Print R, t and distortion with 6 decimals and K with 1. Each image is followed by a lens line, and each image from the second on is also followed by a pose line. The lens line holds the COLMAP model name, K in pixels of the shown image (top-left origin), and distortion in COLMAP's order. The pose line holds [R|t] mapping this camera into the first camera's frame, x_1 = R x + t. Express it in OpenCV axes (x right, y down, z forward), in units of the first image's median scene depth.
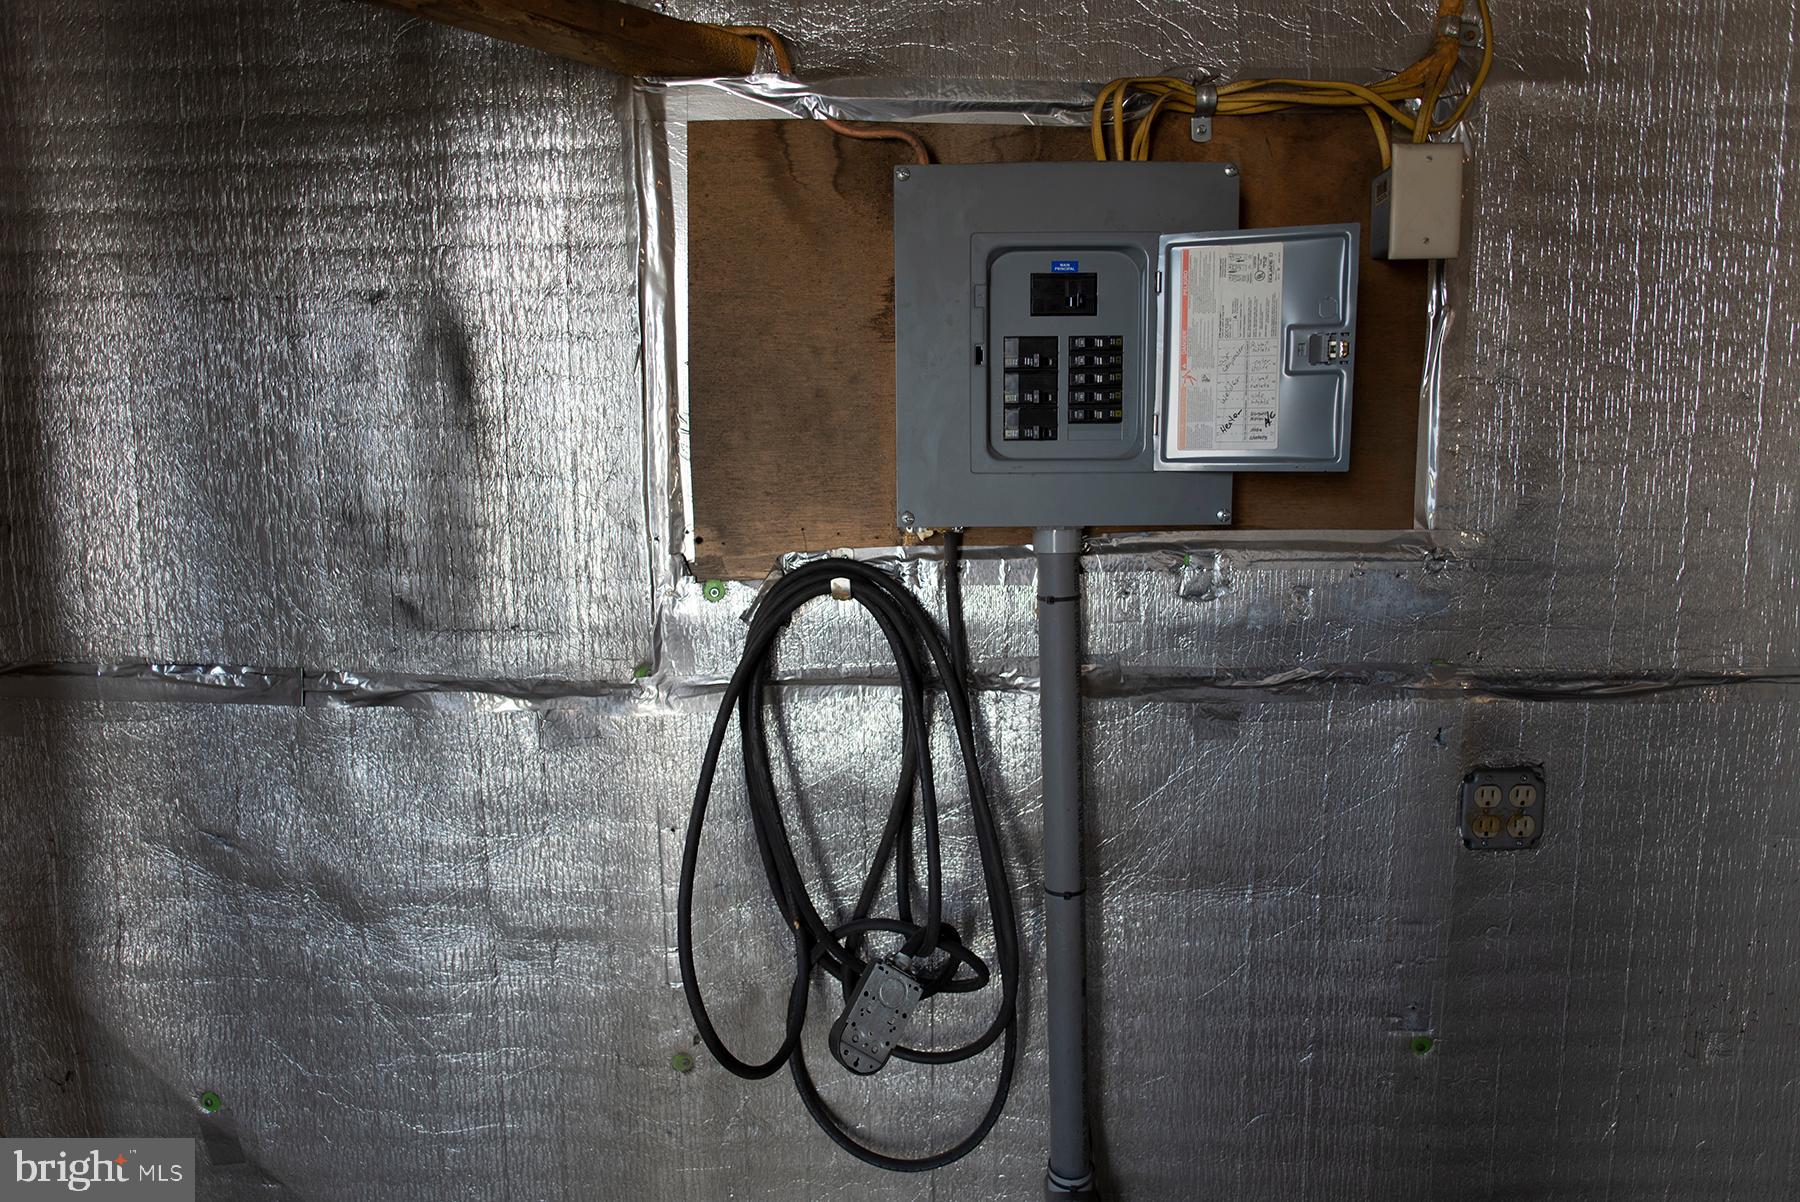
lens RADIAL K [[1062.3, 0, 908.0], [0, 1062.3, 604.4], [0, 0, 1]] dist [-0.031382, 0.015972]
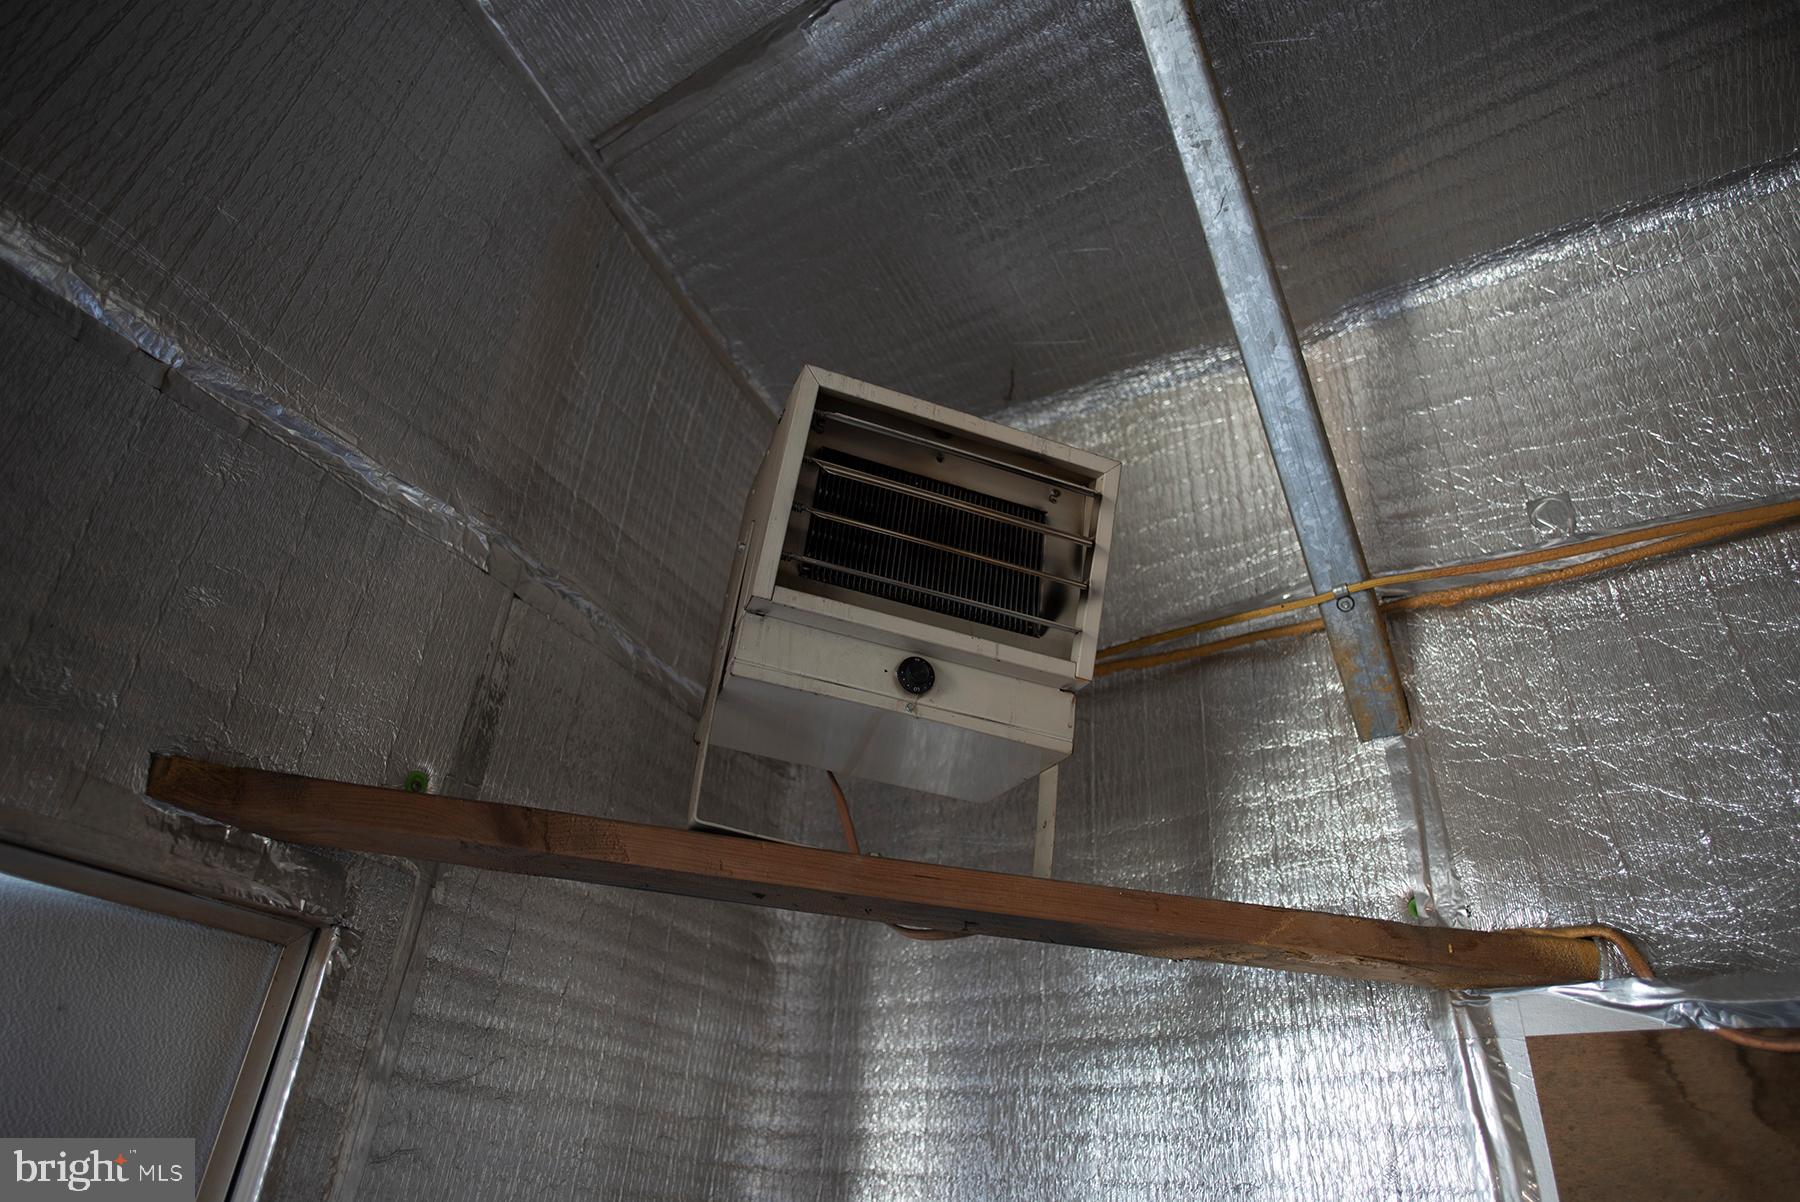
lens RADIAL K [[1062.3, 0, 908.0], [0, 1062.3, 604.4], [0, 0, 1]] dist [-0.031382, 0.015972]
pose [[0.862954, -0.225255, -0.452296, -0.174325], [-0.114689, 0.784450, -0.609495, -0.149662], [0.492095, 0.577840, 0.651110, -0.020916]]
